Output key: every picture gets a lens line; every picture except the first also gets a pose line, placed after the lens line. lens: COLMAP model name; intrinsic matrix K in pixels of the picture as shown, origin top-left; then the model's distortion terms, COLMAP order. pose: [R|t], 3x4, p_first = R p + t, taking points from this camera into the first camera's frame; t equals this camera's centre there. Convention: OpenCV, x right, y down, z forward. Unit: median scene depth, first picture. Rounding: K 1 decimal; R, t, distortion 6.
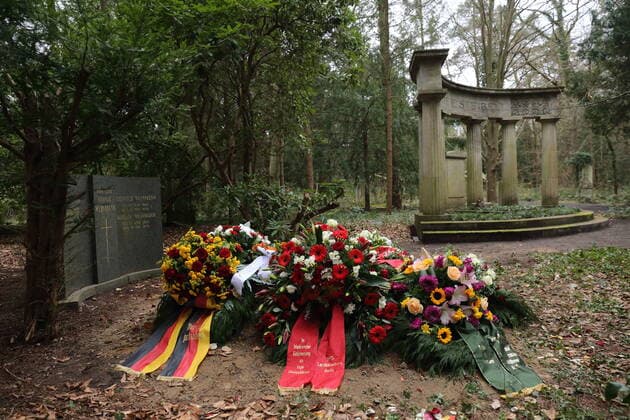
lens RADIAL K [[381.9, 0, 315.0], [0, 381.9, 210.0], [0, 0, 1]] dist [-0.004811, -0.000816]
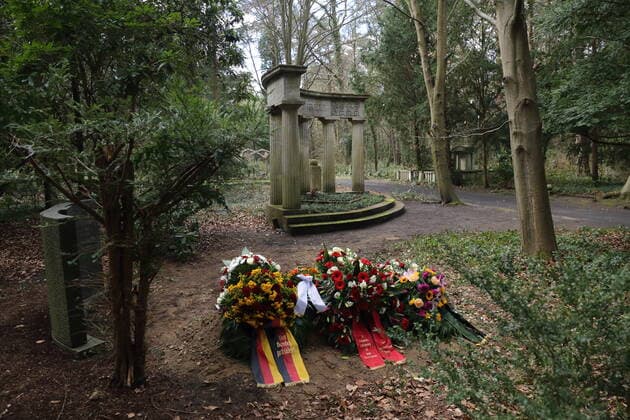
lens RADIAL K [[381.9, 0, 315.0], [0, 381.9, 210.0], [0, 0, 1]] dist [-0.004811, -0.000816]
pose [[0.884883, -0.045448, 0.463590, -0.817139], [0.022128, 0.998207, 0.055622, -0.234563], [-0.465287, -0.038961, 0.884302, -0.223227]]
